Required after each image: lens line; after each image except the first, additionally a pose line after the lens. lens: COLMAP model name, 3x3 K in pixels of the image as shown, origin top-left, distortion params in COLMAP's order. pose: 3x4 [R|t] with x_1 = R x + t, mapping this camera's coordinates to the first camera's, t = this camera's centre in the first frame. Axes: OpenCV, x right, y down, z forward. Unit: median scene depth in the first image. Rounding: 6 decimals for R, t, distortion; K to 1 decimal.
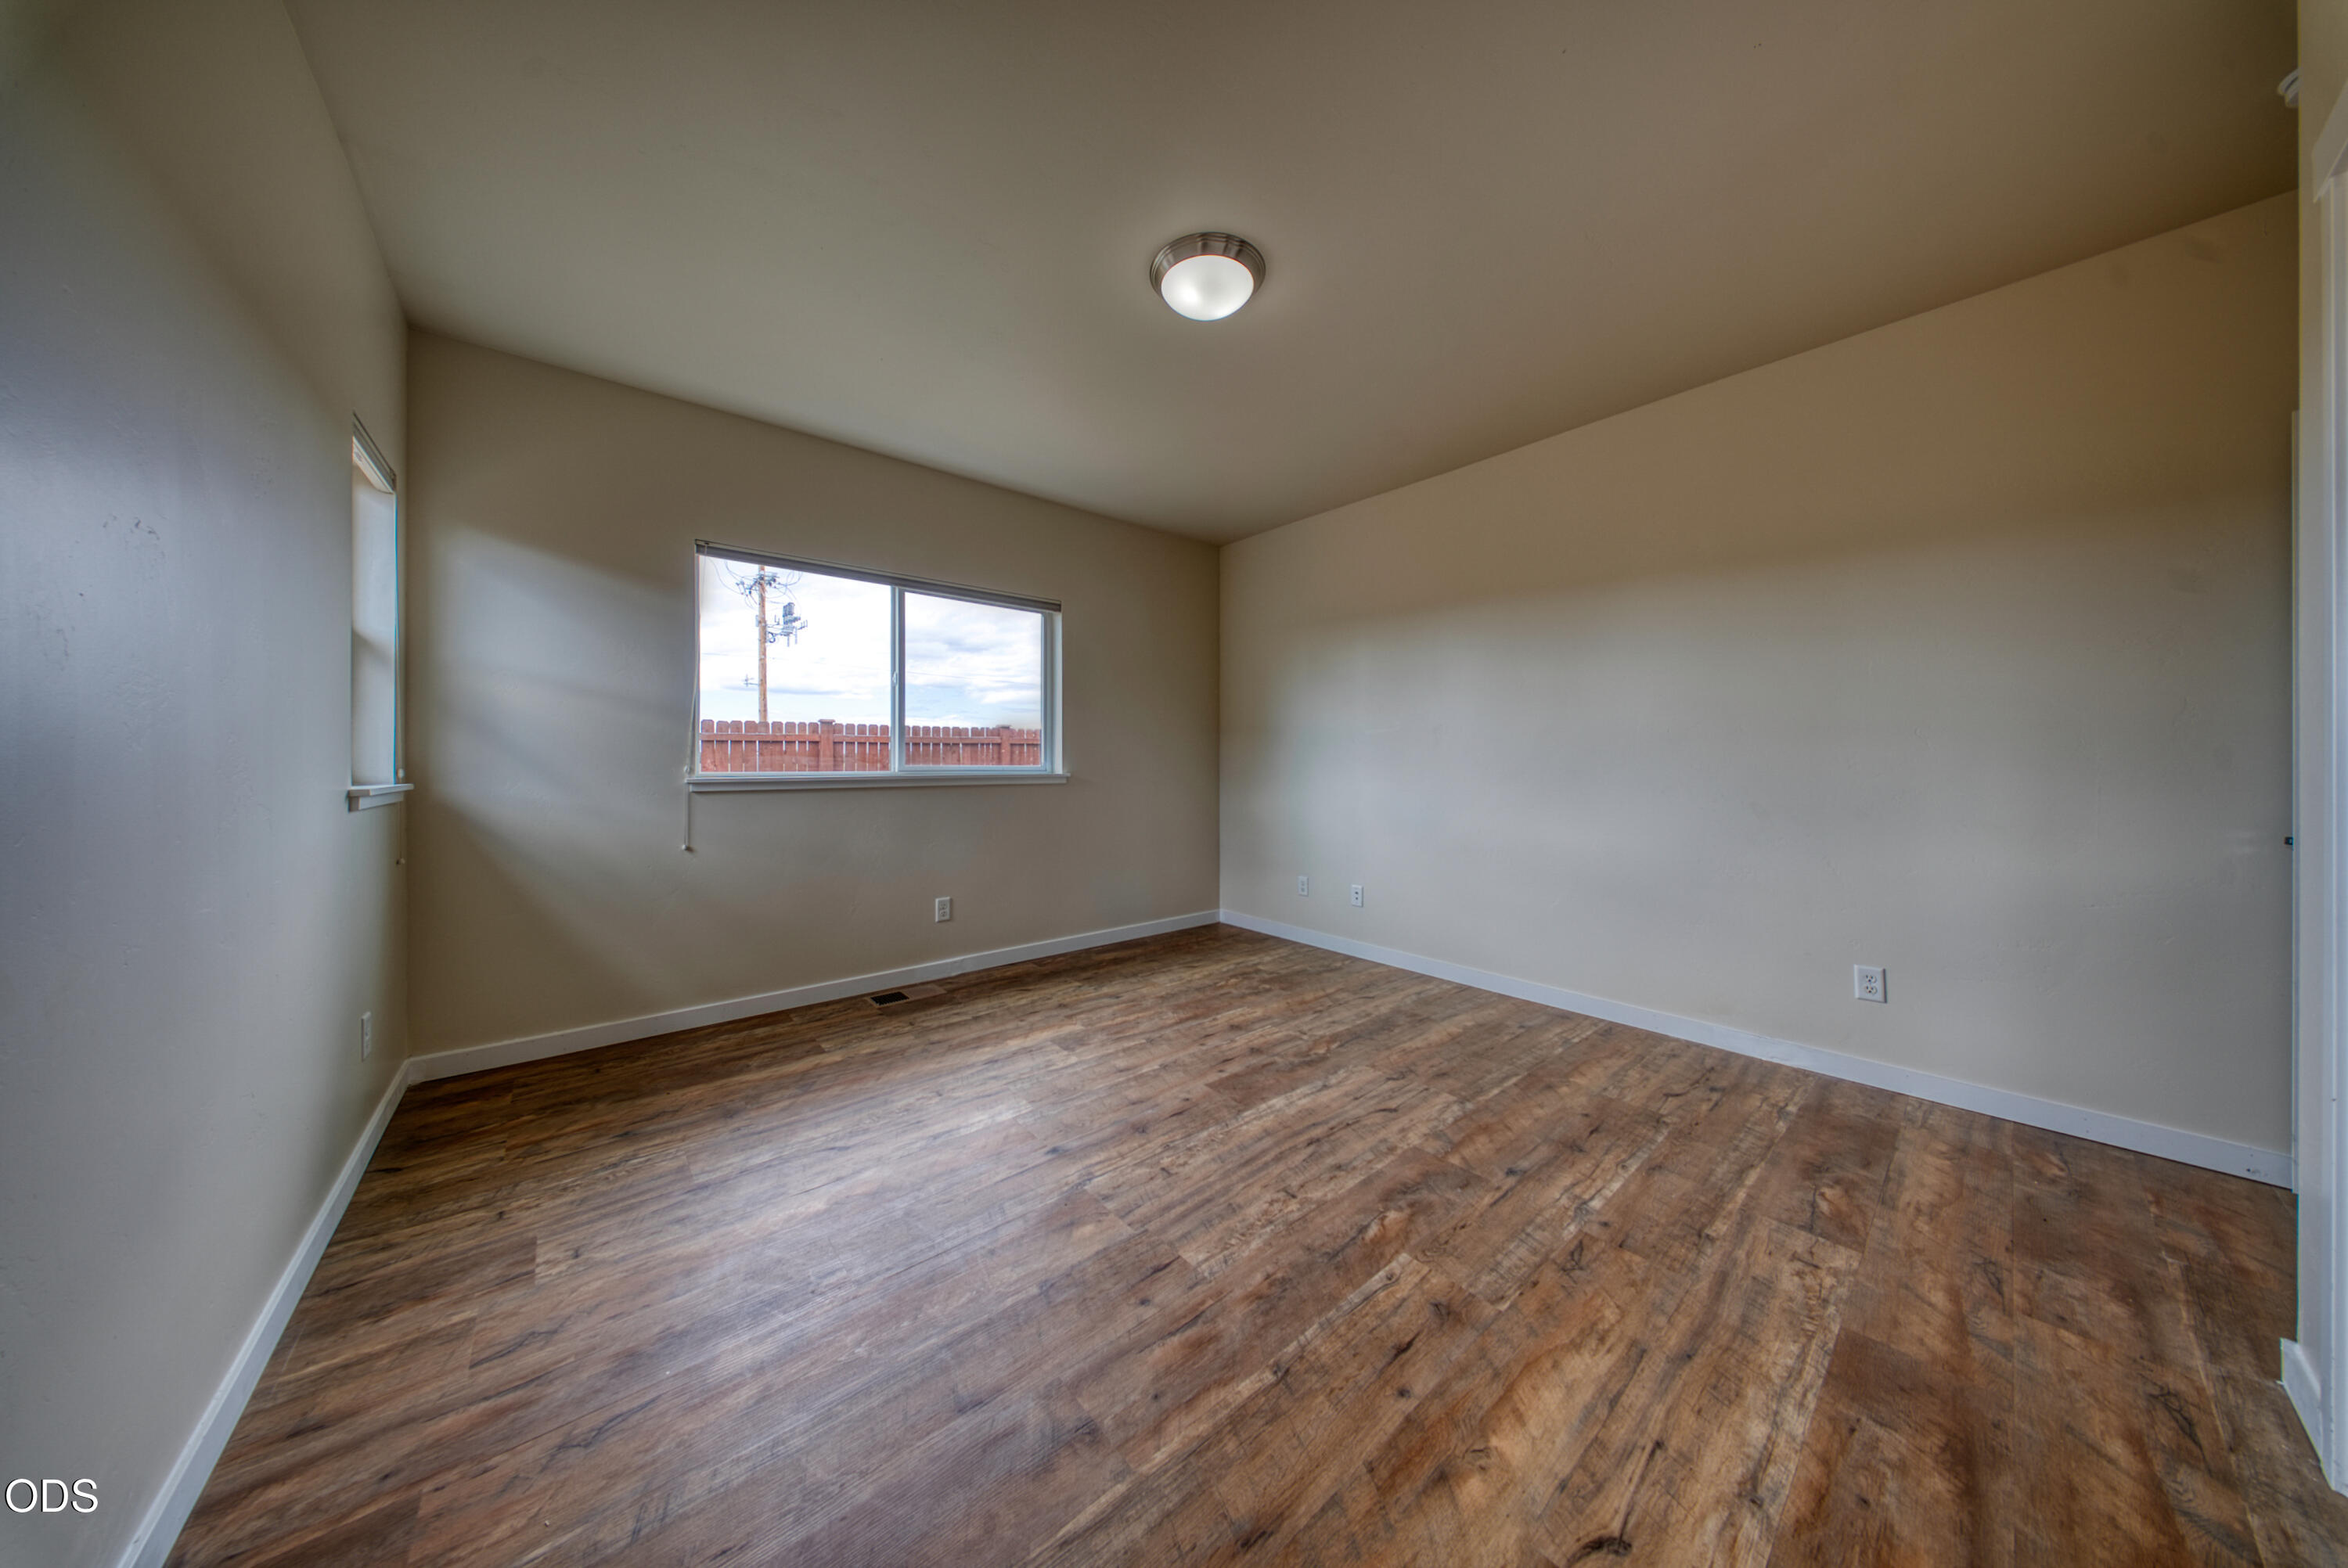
lens RADIAL K [[705.3, 0, 1189.1], [0, 705.3, 796.8], [0, 0, 1]] dist [-0.000354, -0.002651]
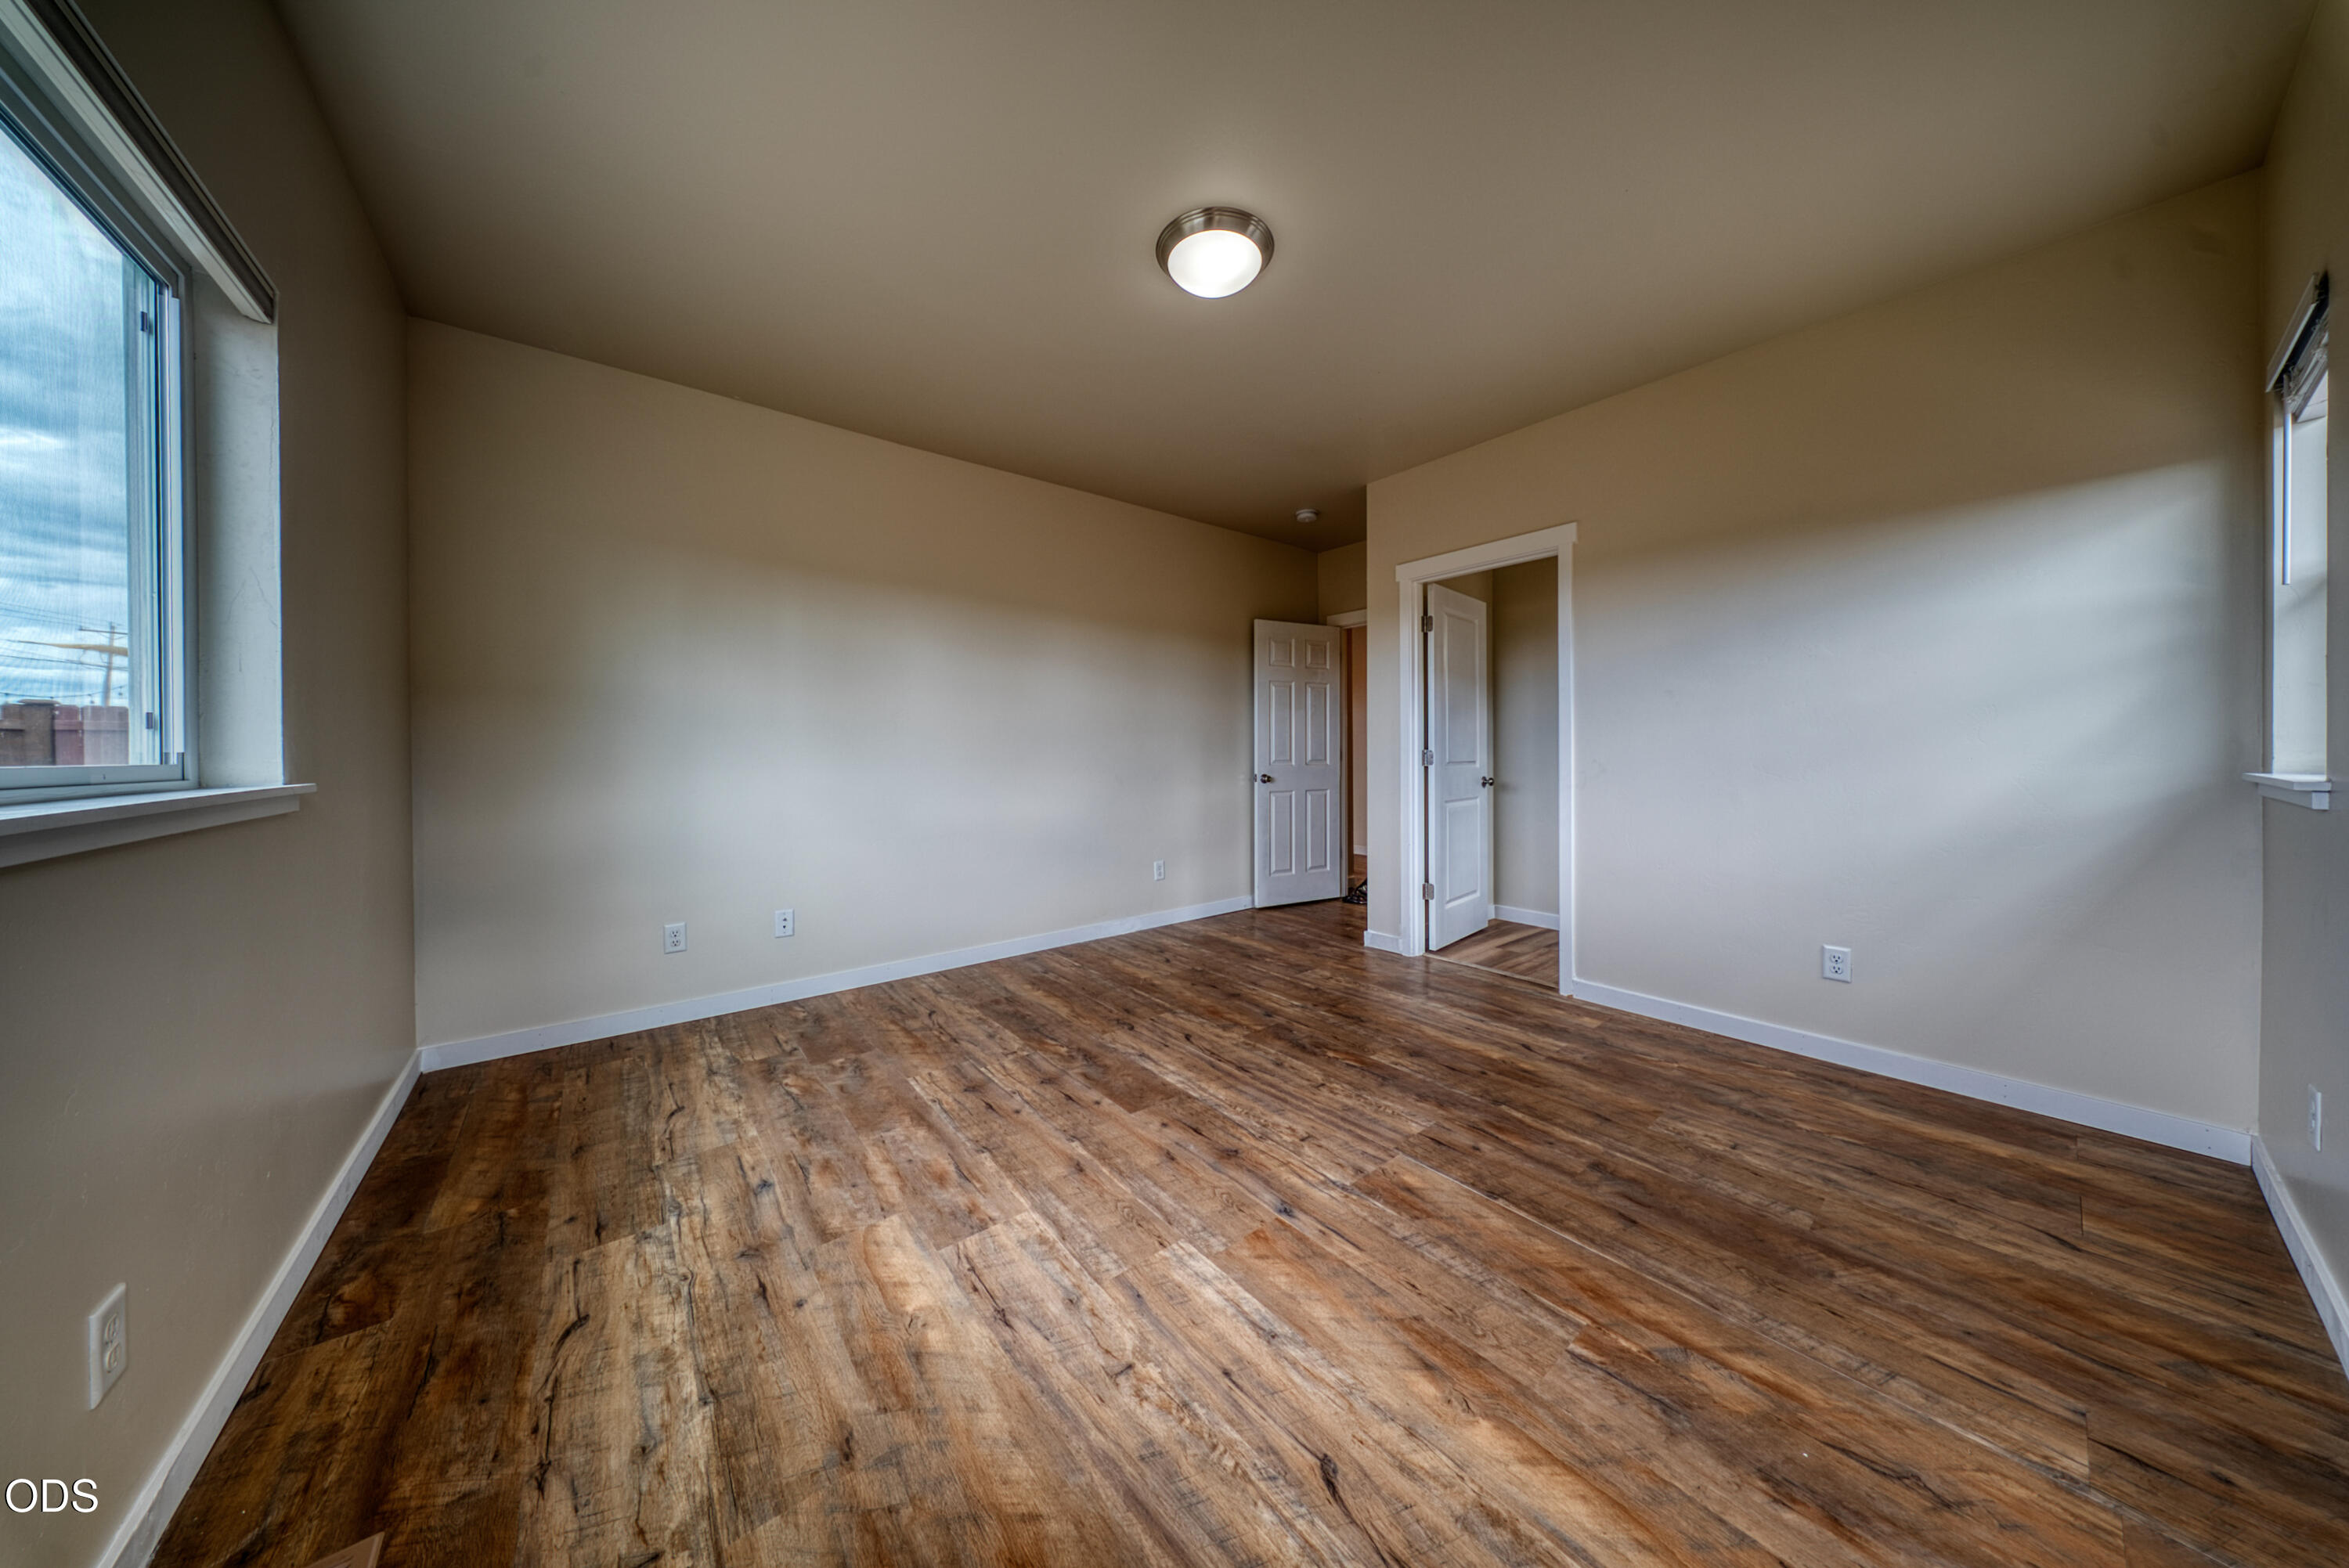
lens RADIAL K [[705.6, 0, 1189.6], [0, 705.6, 796.8], [0, 0, 1]] dist [-0.000354, -0.002651]
pose [[0.034699, -0.072817, 0.996742, -0.777990], [0.056941, 0.995866, 0.070770, -0.035170], [-0.997774, 0.054299, 0.038702, 0.836228]]
